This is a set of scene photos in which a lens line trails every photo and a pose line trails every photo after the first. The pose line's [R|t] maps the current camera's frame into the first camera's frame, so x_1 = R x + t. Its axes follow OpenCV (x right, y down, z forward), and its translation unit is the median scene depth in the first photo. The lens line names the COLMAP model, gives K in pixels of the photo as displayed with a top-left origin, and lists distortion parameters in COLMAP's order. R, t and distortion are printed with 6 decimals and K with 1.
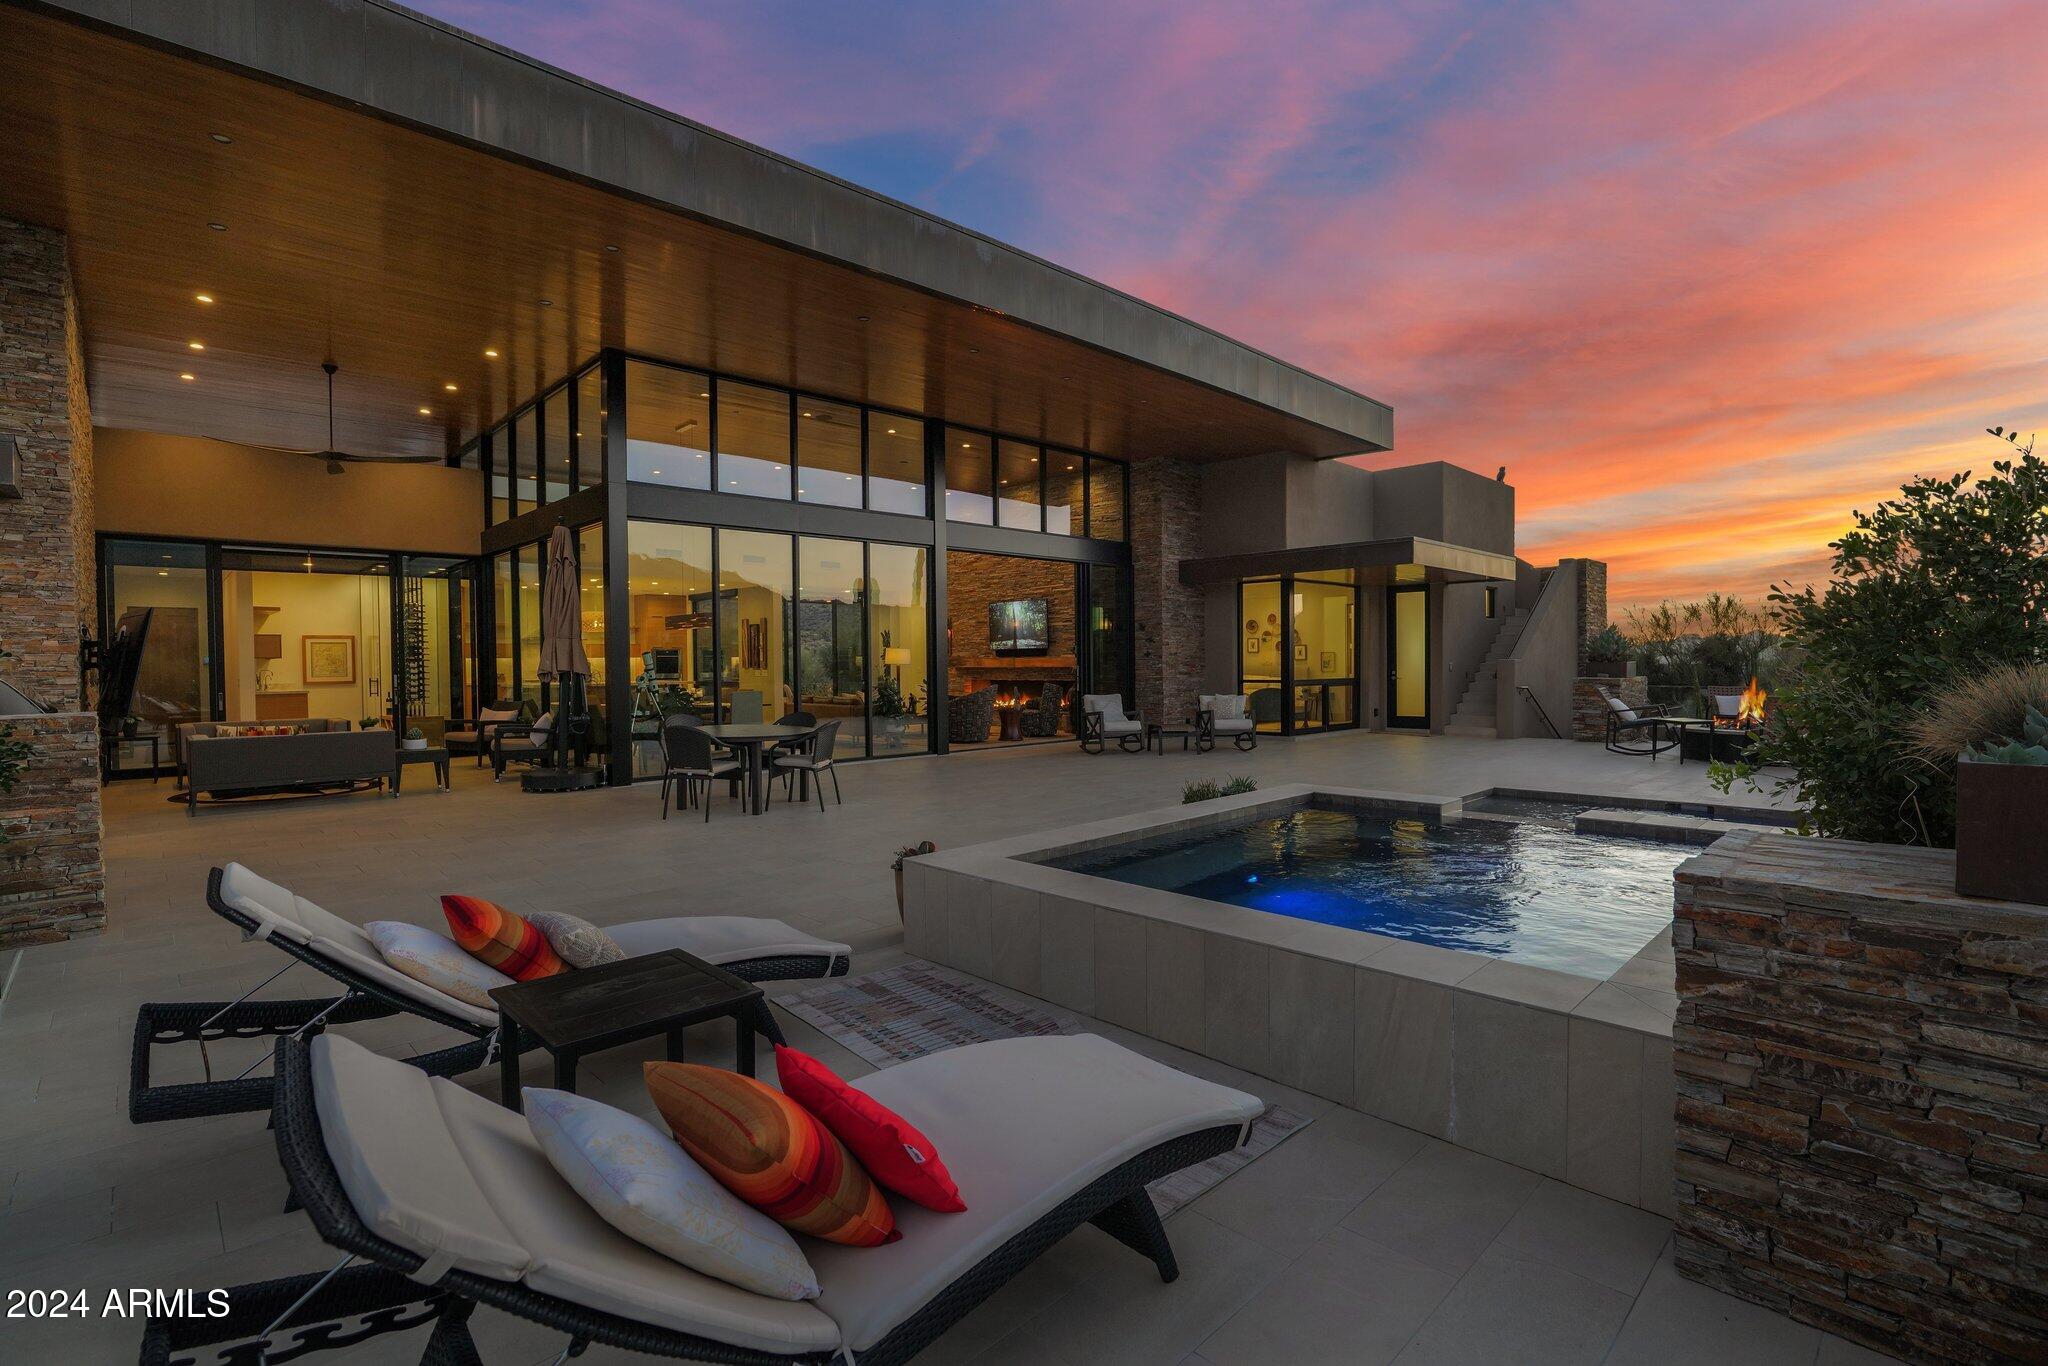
lens RADIAL K [[935.8, 0, 1028.7], [0, 935.8, 683.6], [0, 0, 1]] dist [-0.027021, 0.006951]
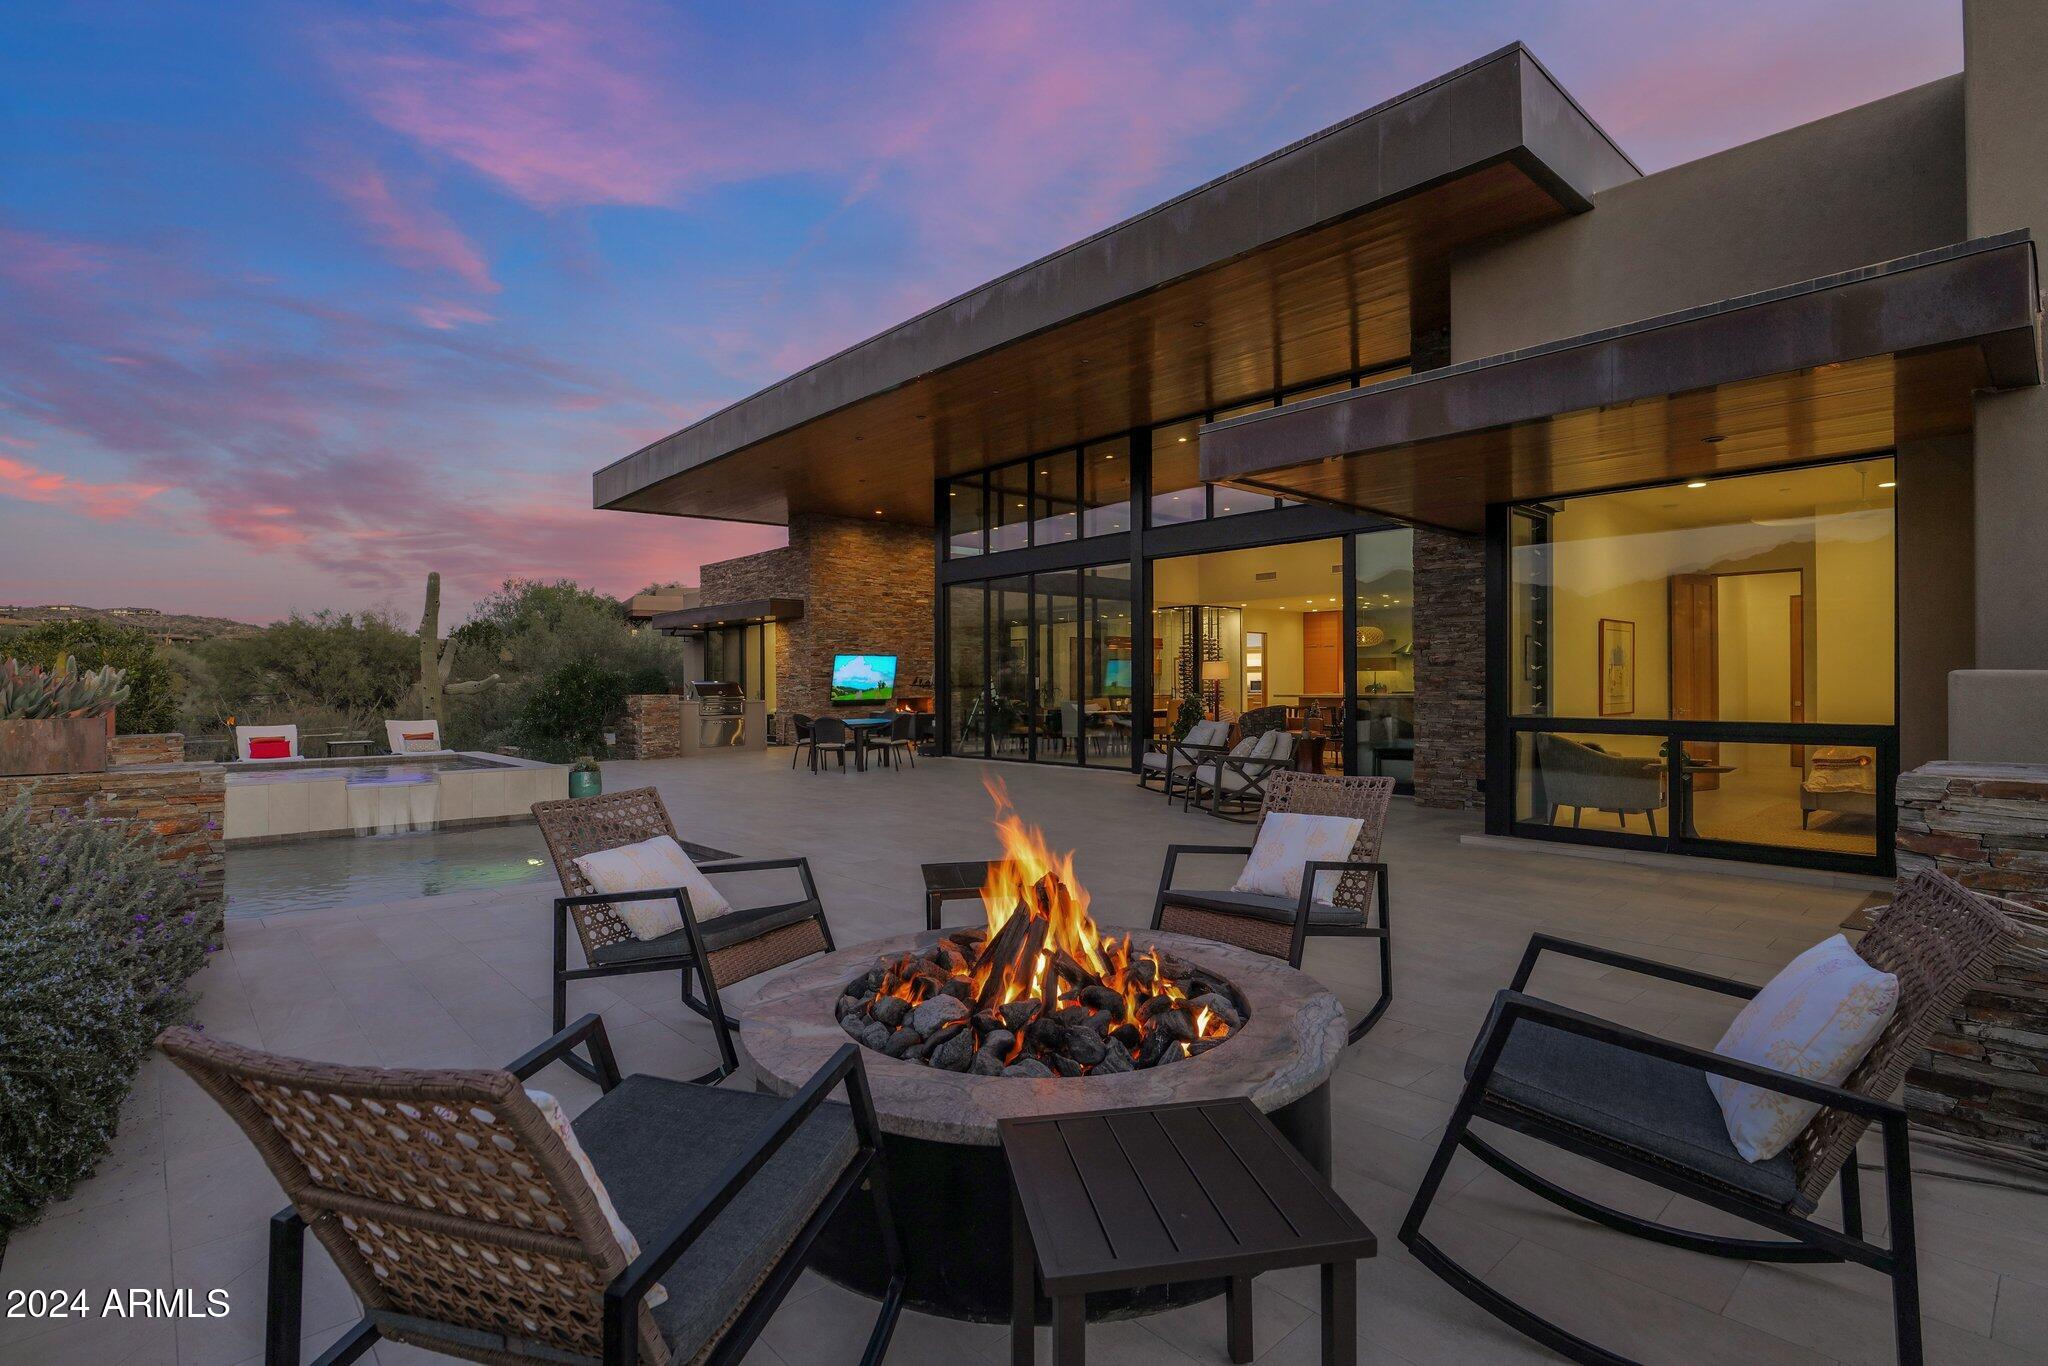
lens RADIAL K [[984.0, 0, 1032.1], [0, 984.0, 681.2], [0, 0, 1]] dist [-0.012761, 0.002242]
pose [[-0.025167, 0.008388, -0.999648, 1.793635], [-0.018190, 0.999795, 0.008847, -0.050746], [0.999518, 0.018406, -0.025009, 1.775440]]
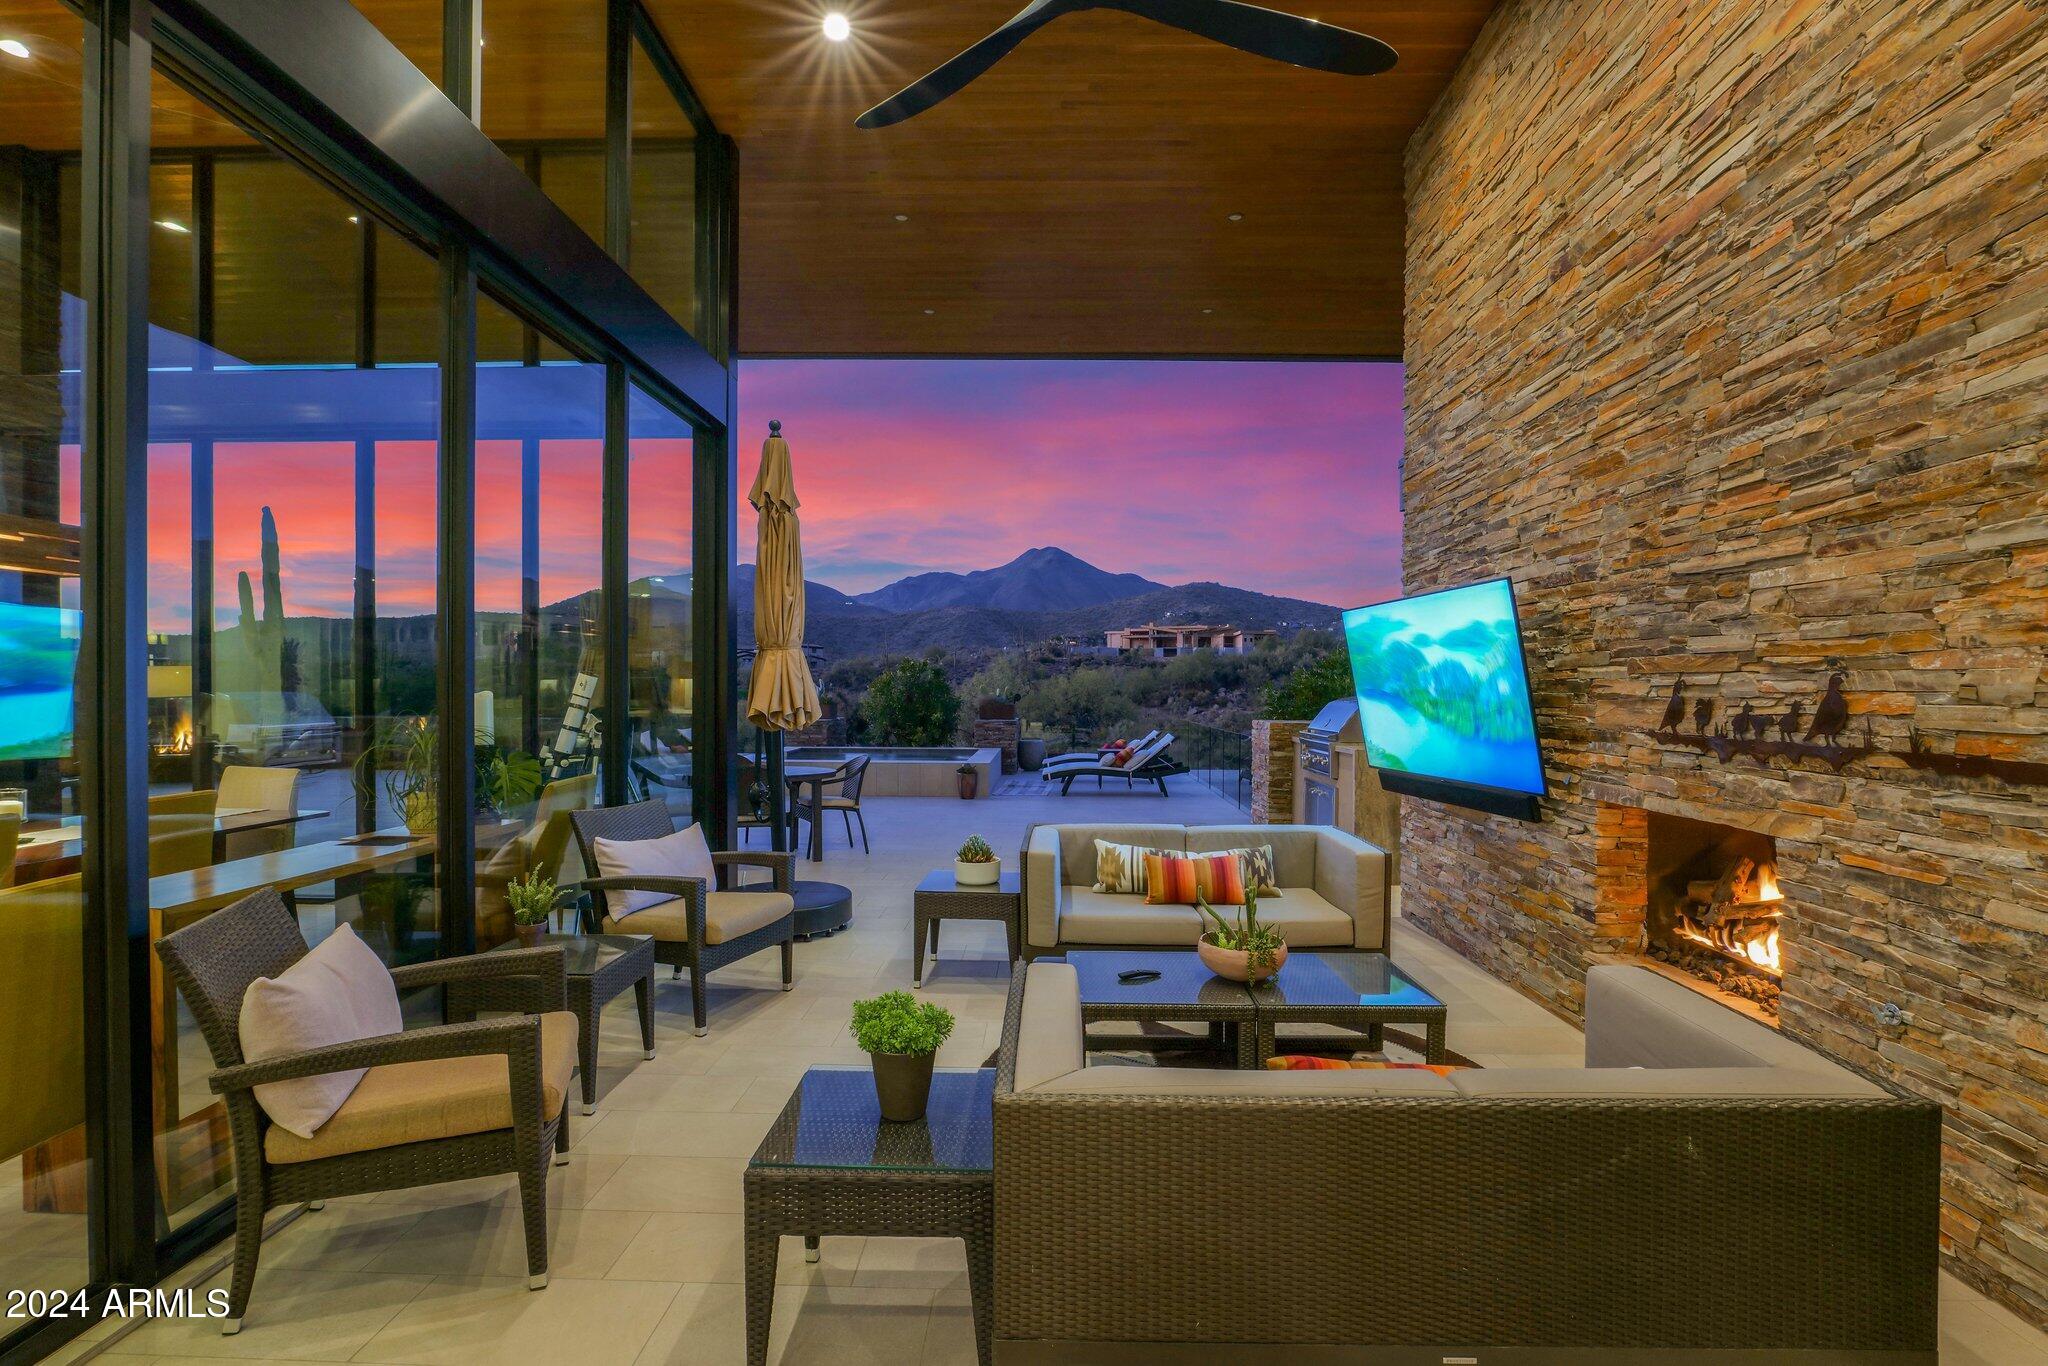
lens RADIAL K [[942.5, 0, 1028.3], [0, 942.5, 695.8], [0, 0, 1]] dist [-0.026618, 0.007196]
pose [[-0.699585, 0.003135, 0.714542, -1.460190], [0.021375, 0.999635, 0.016541, -0.038522], [-0.714230, 0.026845, -0.699396, 1.884669]]
